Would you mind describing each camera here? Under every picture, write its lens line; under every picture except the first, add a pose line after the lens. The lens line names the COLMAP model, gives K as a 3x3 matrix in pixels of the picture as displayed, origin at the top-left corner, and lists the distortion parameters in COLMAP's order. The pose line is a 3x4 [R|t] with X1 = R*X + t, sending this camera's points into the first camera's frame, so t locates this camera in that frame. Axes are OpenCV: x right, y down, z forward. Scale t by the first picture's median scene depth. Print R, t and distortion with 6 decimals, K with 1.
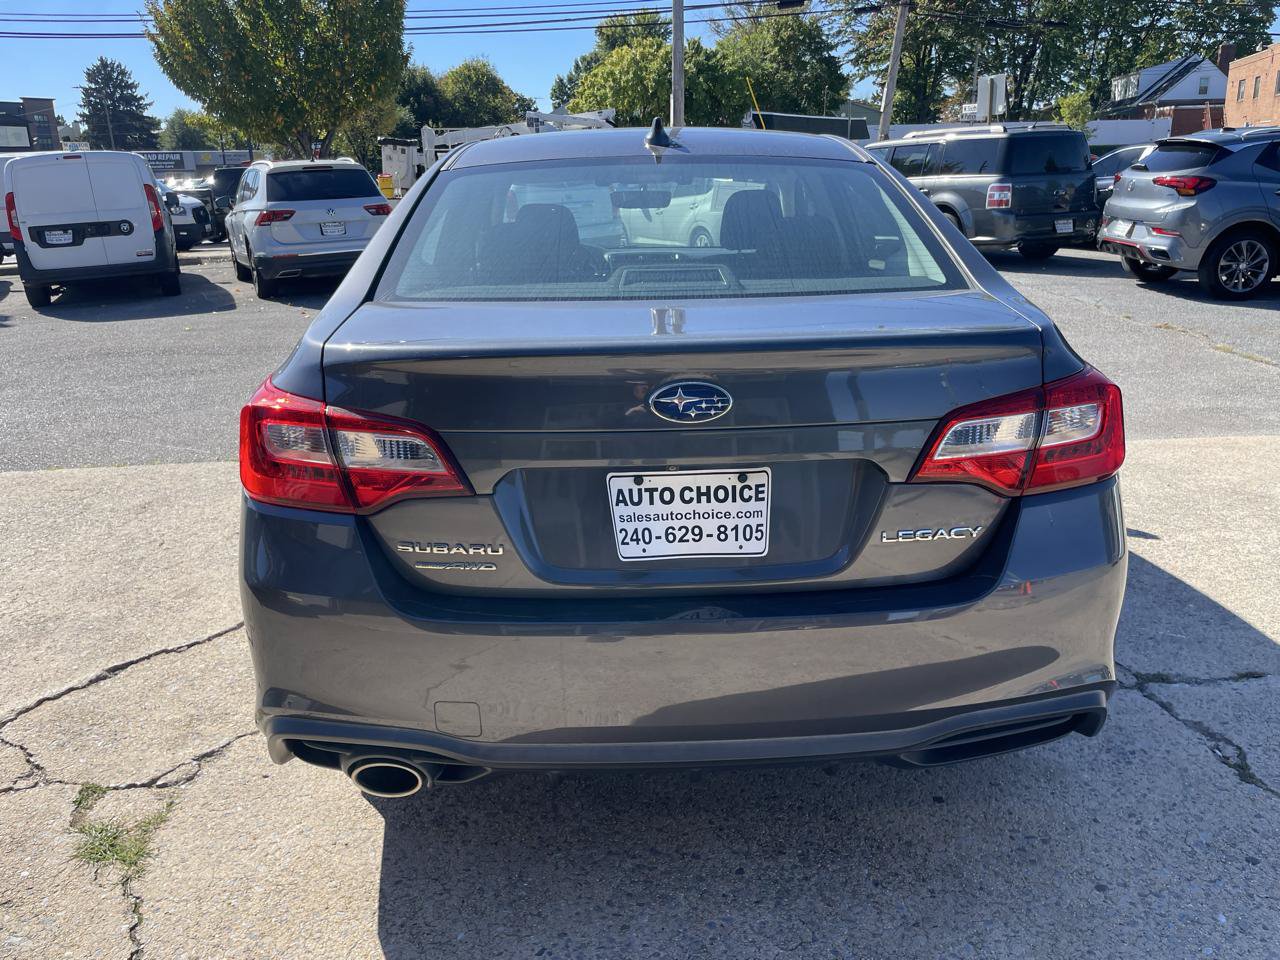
lens RADIAL K [[971.0, 0, 654.4], [0, 971.0, 483.5], [0, 0, 1]] dist [0.088142, -0.115998]
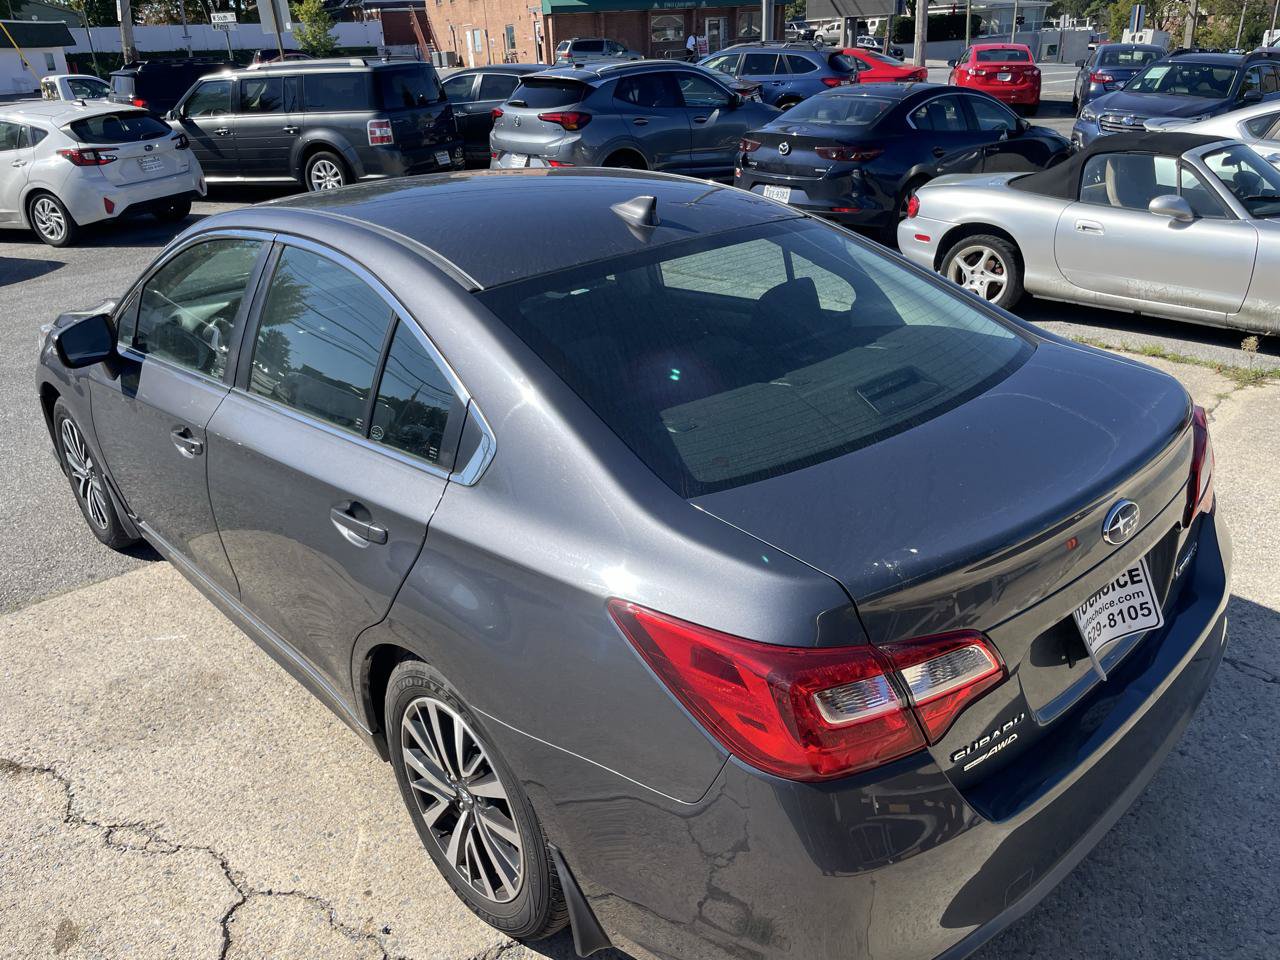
lens RADIAL K [[971.0, 0, 643.4], [0, 971.0, 471.9], [0, 0, 1]] dist [0.088142, -0.115998]
pose [[0.753699, -0.275518, 0.596681, -0.579027], [0.226981, 0.961145, 0.157098, -0.248018], [-0.616780, 0.017031, 0.786951, 0.258244]]
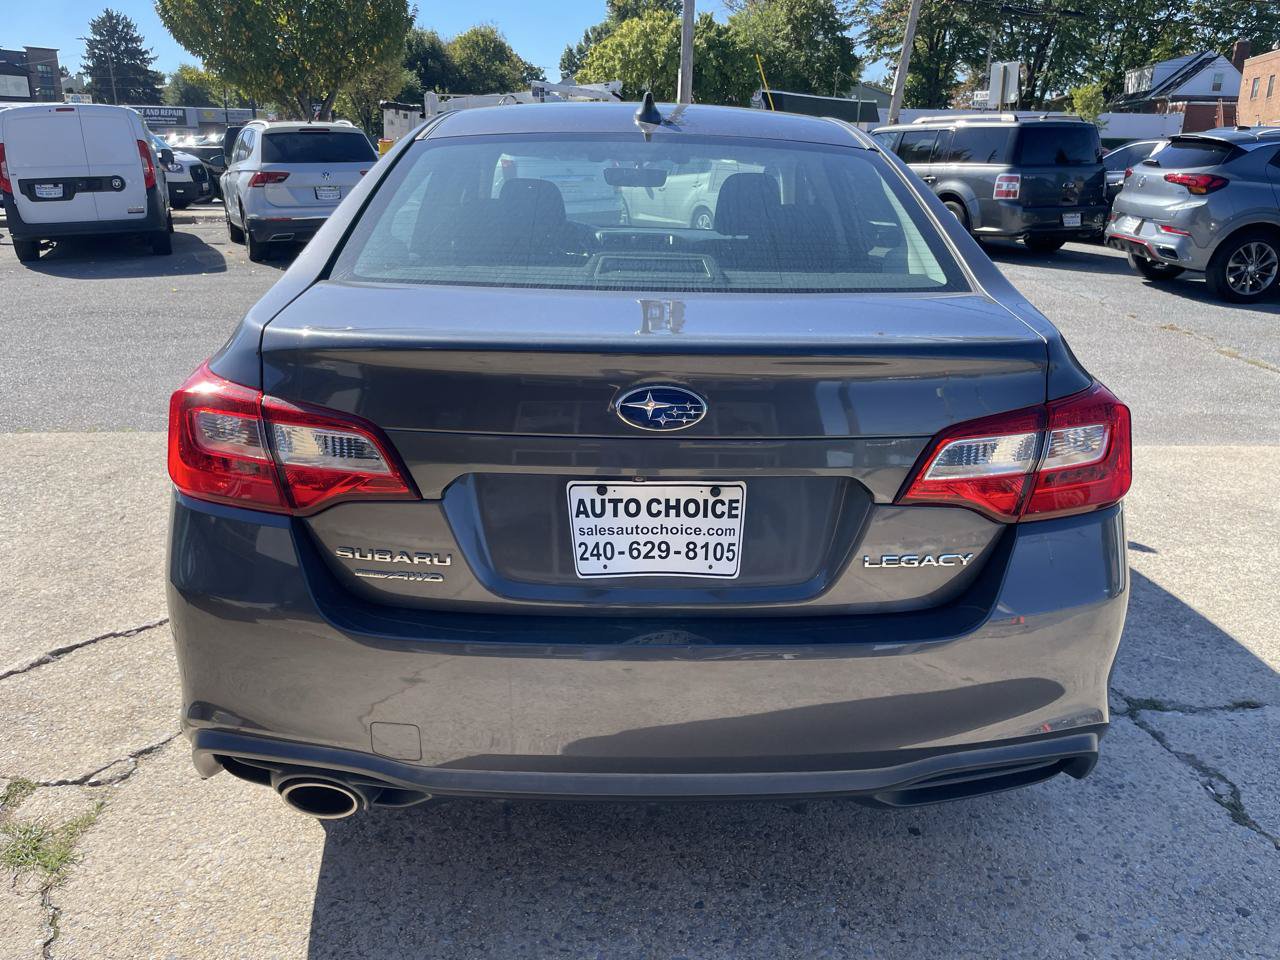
lens RADIAL K [[971.0, 0, 651.4], [0, 971.0, 481.1], [0, 0, 1]] dist [0.088142, -0.115998]
pose [[0.999241, 0.038854, 0.002846, 0.016077], [-0.038904, 0.999035, 0.020387, -0.019049], [-0.002051, -0.020483, 0.999788, 0.048925]]
